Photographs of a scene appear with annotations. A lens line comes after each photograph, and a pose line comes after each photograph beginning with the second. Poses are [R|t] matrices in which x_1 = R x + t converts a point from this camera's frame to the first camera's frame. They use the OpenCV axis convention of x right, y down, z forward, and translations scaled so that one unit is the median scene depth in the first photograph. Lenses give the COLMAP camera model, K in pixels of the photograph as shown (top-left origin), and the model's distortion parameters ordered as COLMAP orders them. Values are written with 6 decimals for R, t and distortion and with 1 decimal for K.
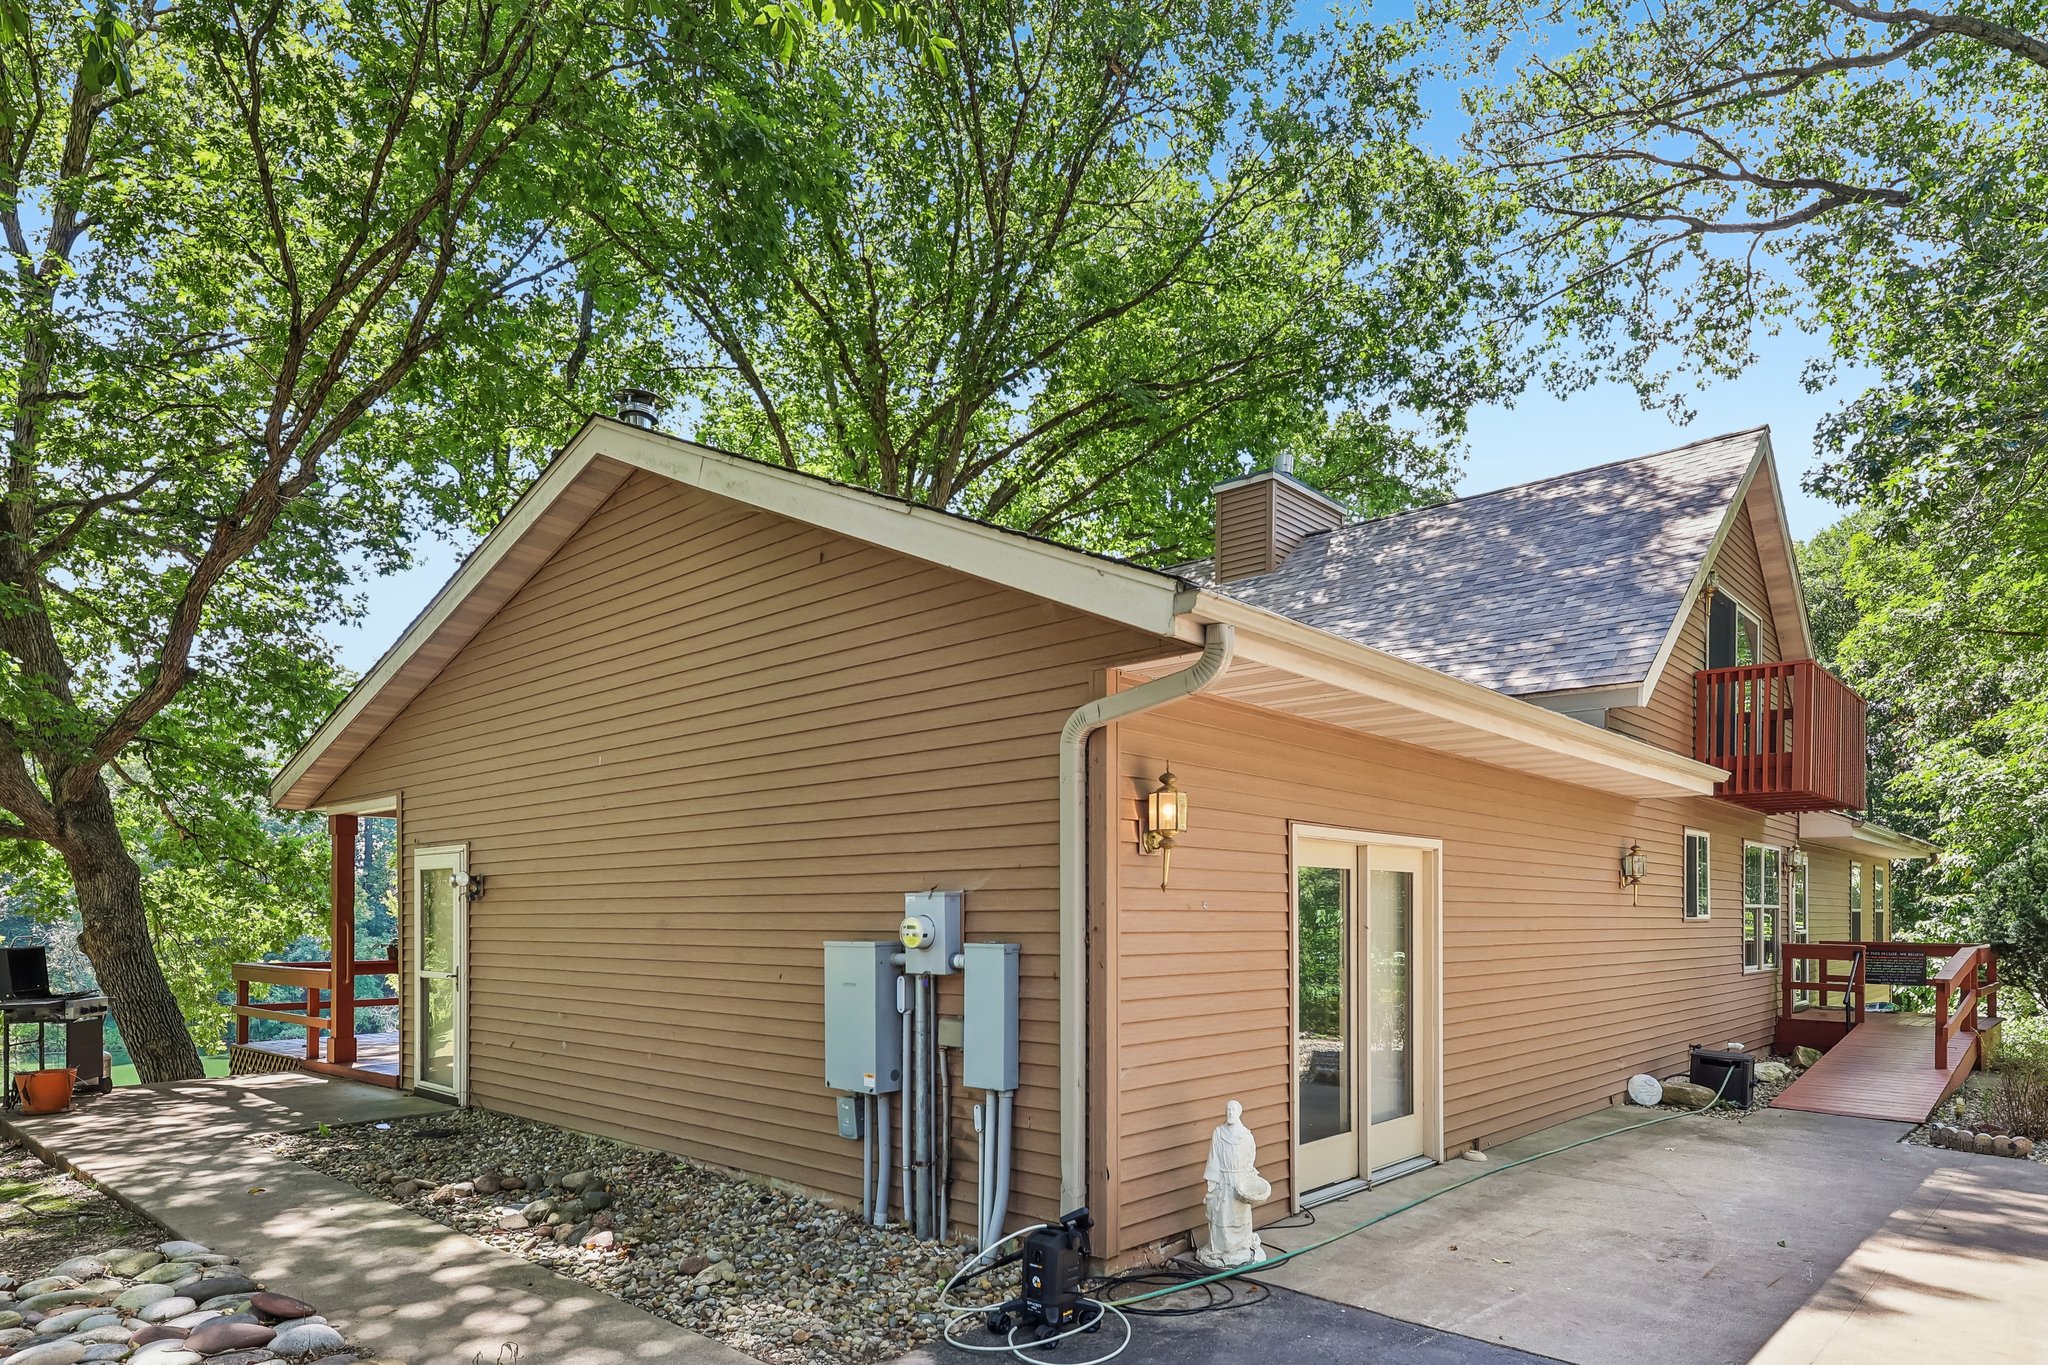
lens RADIAL K [[1186.8, 0, 1031.5], [0, 1186.8, 780.7], [0, 0, 1]] dist [-0.013771, 0.048045]
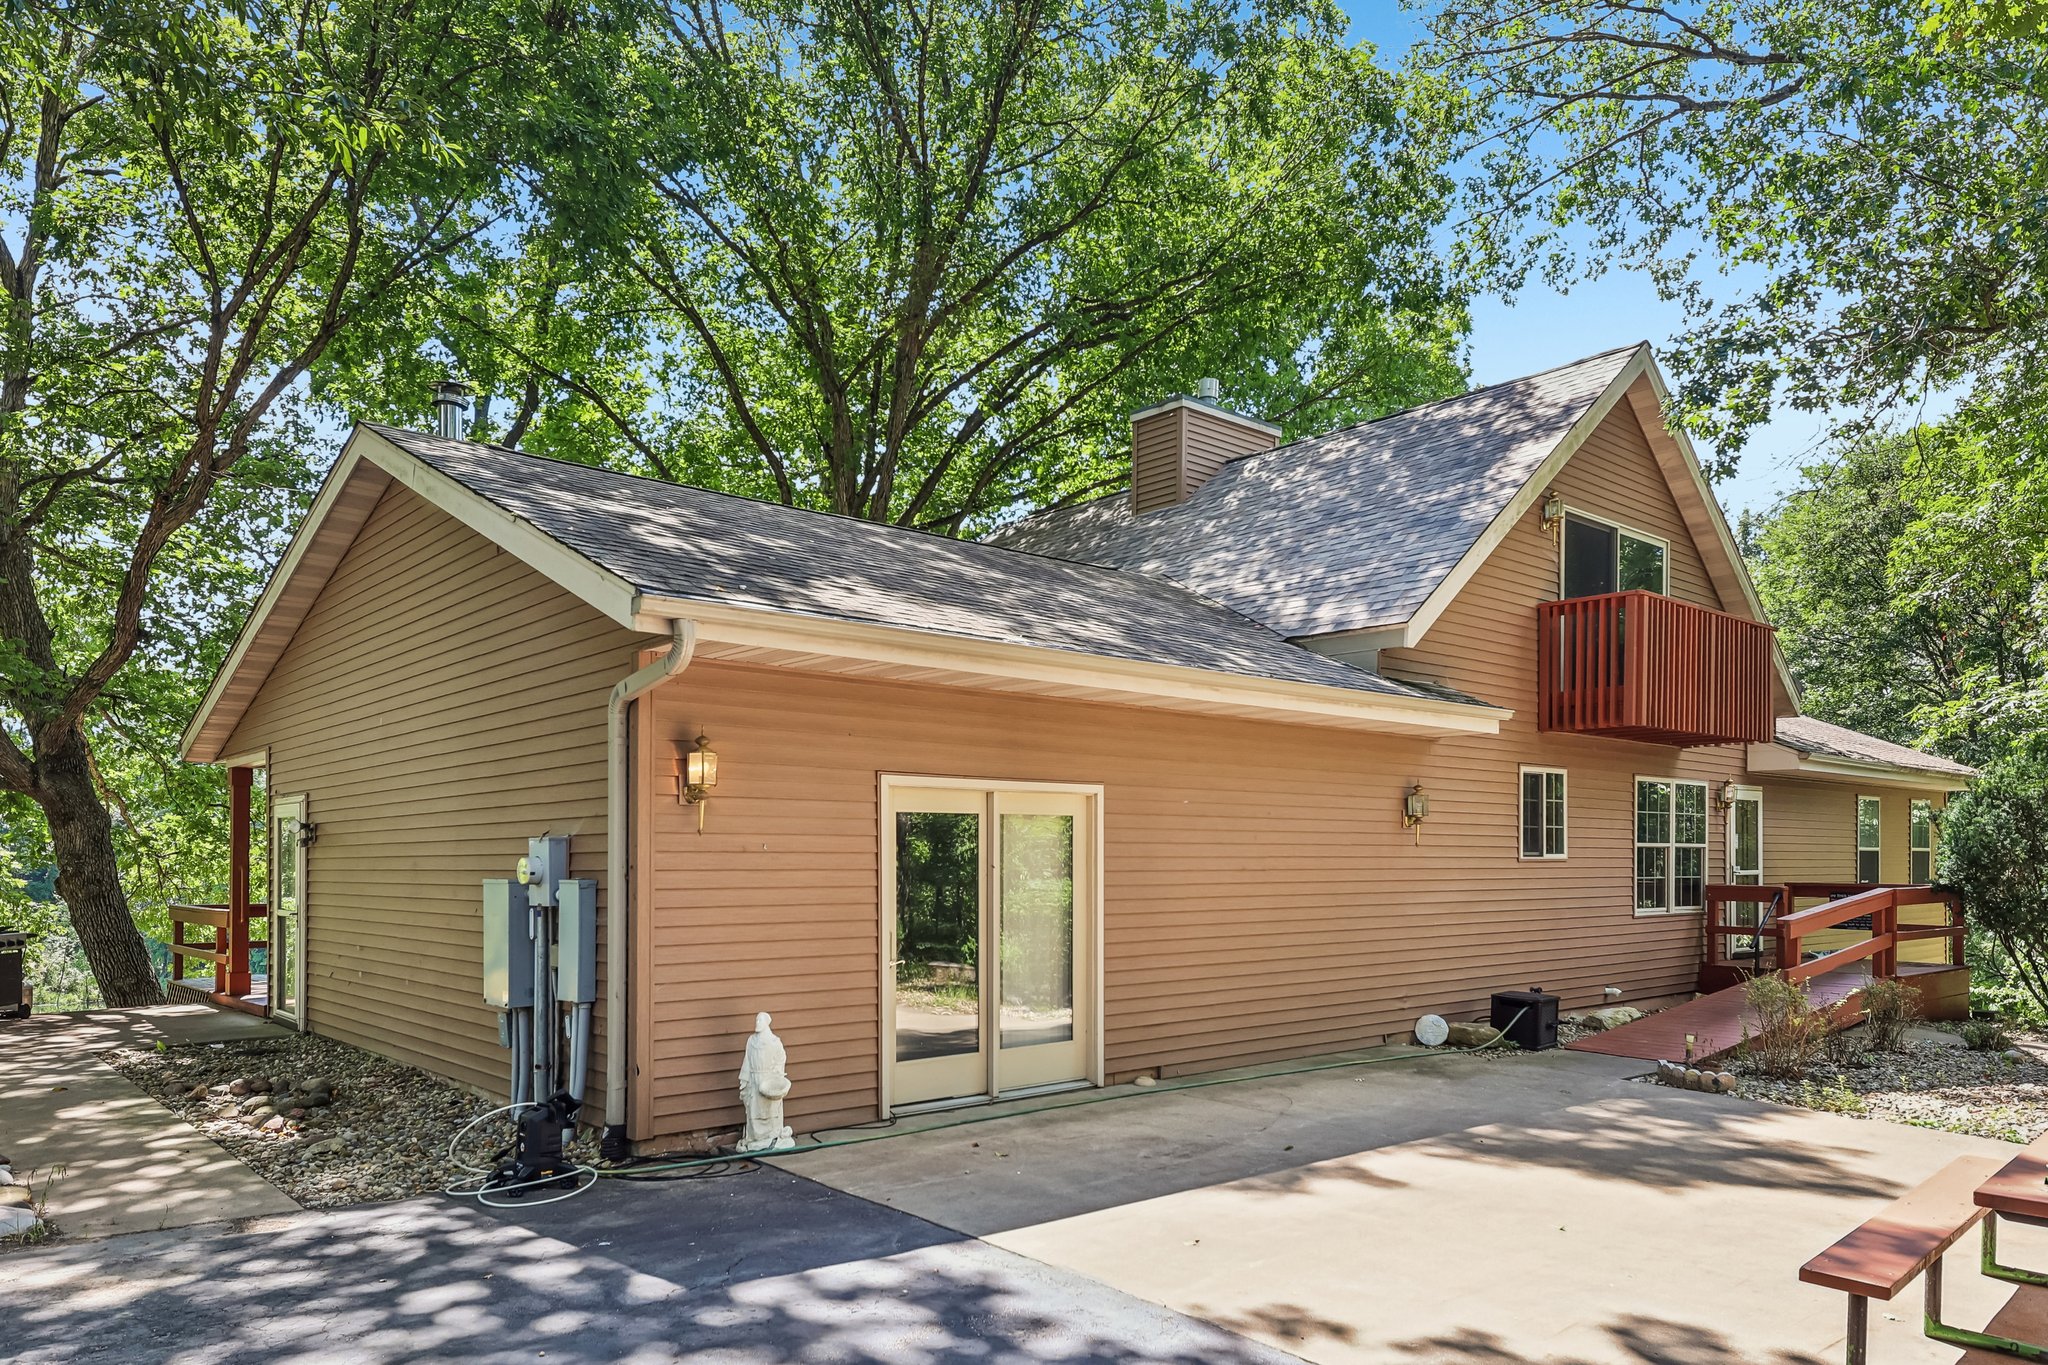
lens RADIAL K [[1339.1, 0, 1025.6], [0, 1339.1, 693.0], [0, 0, 1]] dist [0.003553, 0.017908]
pose [[0.993332, -0.017789, -0.113912, 0.320038], [0.016553, 0.999794, -0.011786, -0.015527], [0.114098, 0.009822, 0.993421, -0.163722]]
